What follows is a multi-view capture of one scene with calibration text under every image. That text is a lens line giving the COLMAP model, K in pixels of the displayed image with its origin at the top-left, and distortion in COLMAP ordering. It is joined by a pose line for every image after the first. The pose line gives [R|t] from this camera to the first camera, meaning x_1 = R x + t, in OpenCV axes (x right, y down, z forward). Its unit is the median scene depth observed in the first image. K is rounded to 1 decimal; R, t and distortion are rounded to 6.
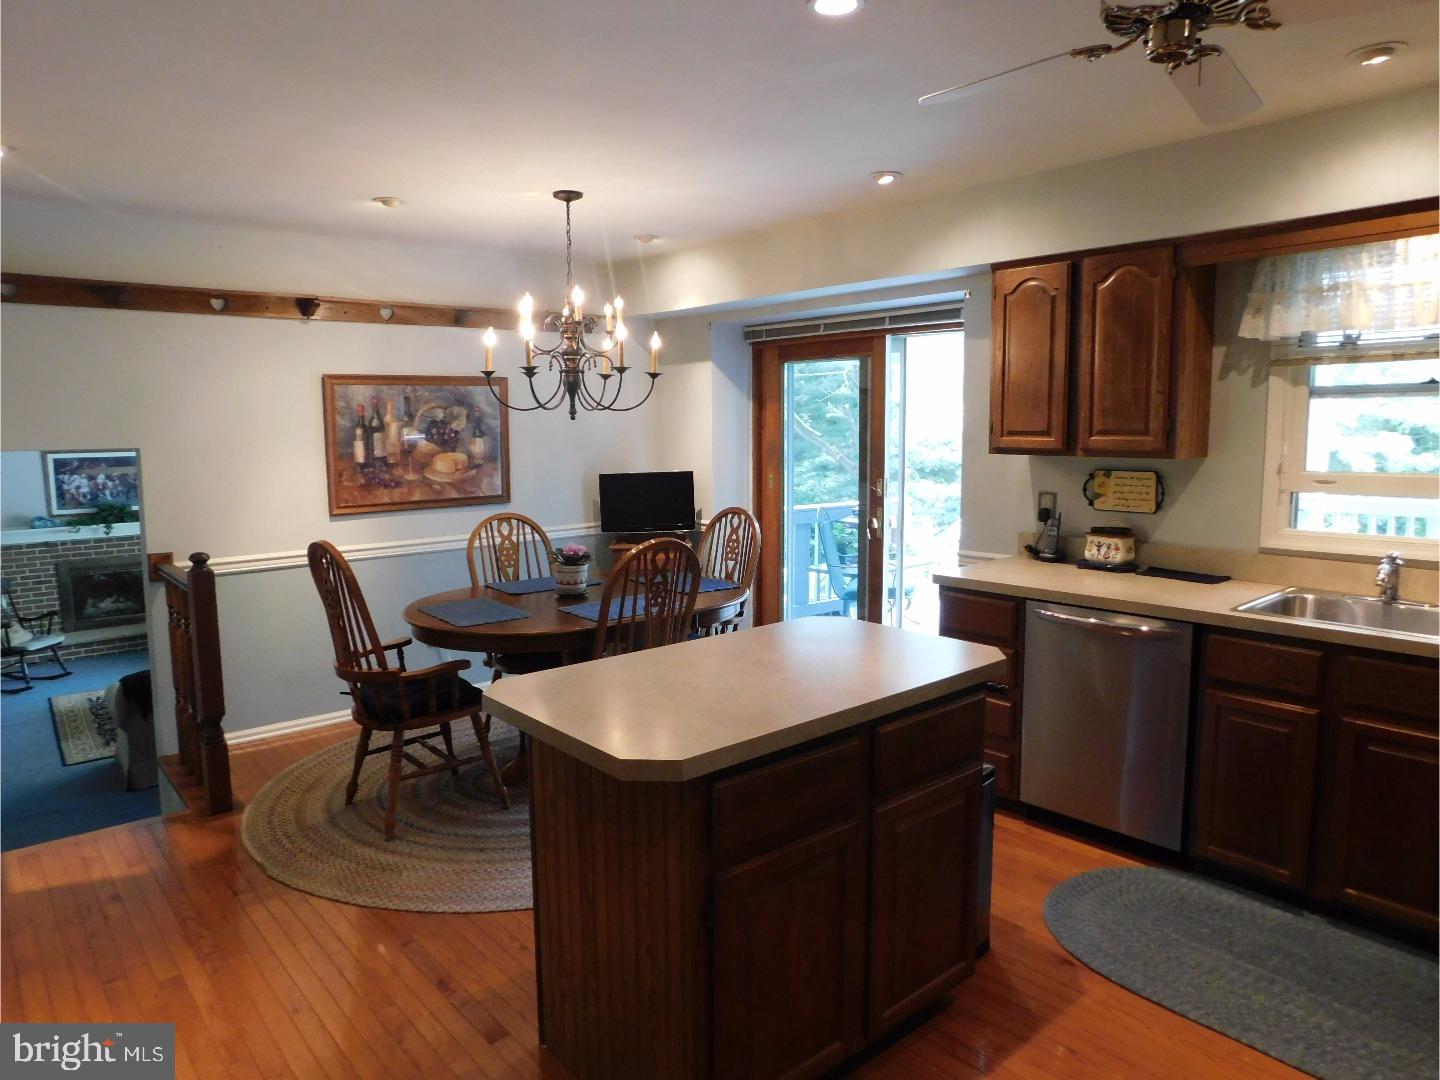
lens RADIAL K [[950.0, 0, 728.4], [0, 950.0, 541.6], [0, 0, 1]] dist [-0.033955, 0.008659]
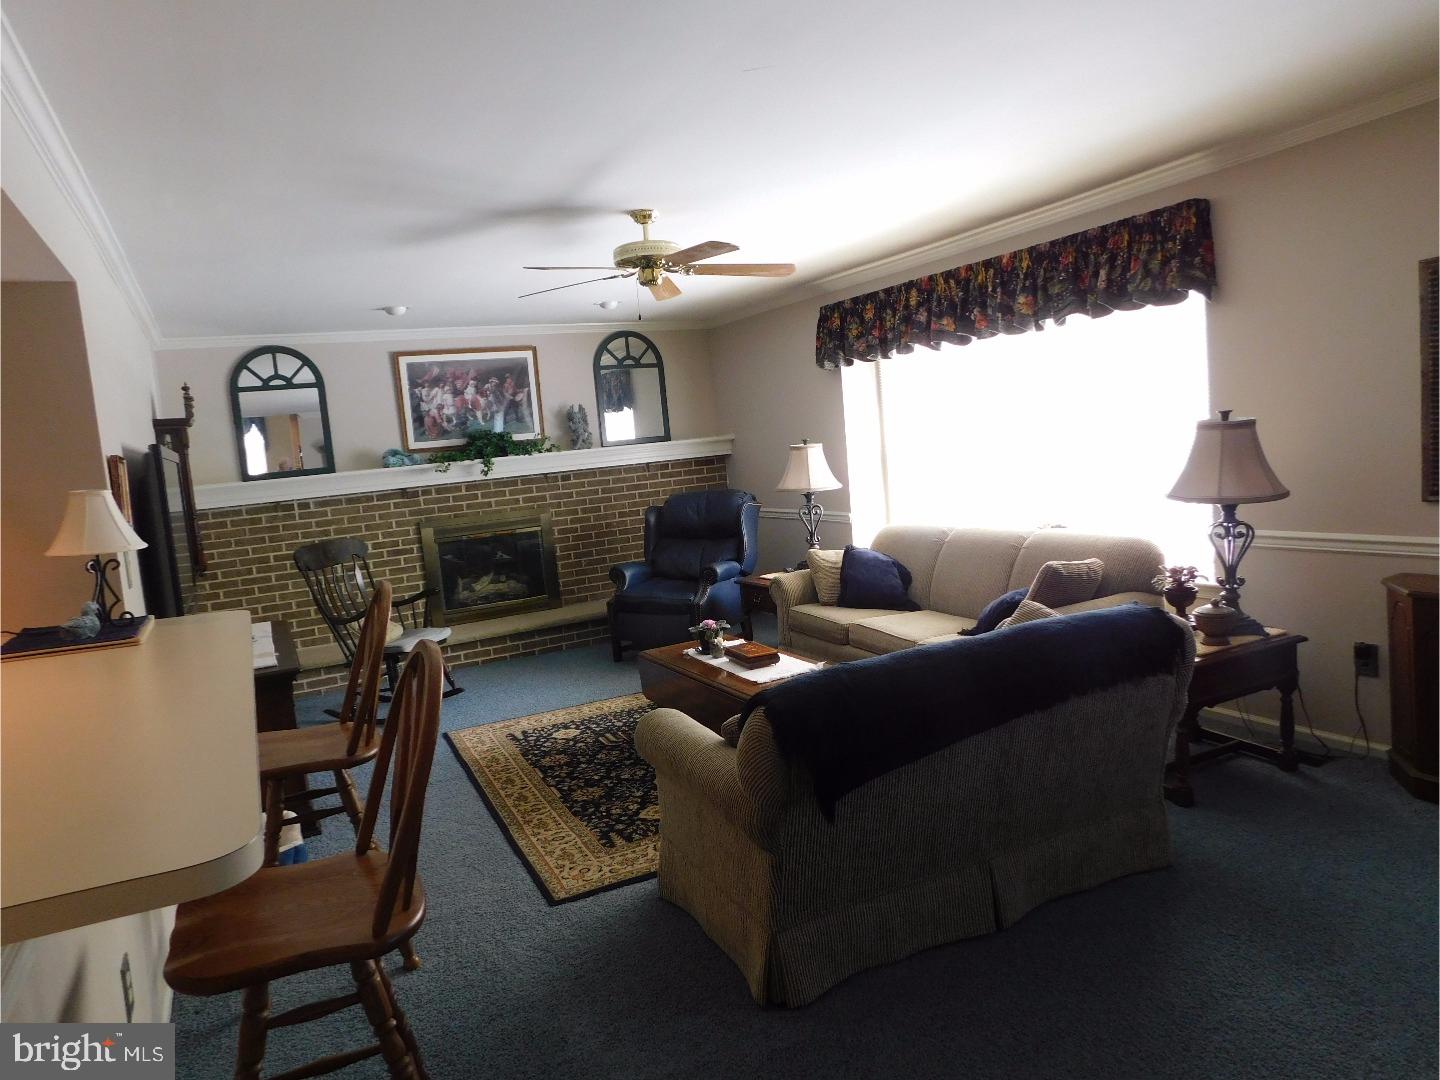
lens RADIAL K [[950.0, 0, 711.7], [0, 950.0, 537.7], [0, 0, 1]] dist [-0.033955, 0.008659]
pose [[0.969280, -0.054935, -0.239746, -0.359742], [0.052074, 0.998476, -0.018255, 0.056348], [0.240384, 0.005209, 0.970664, 0.405589]]
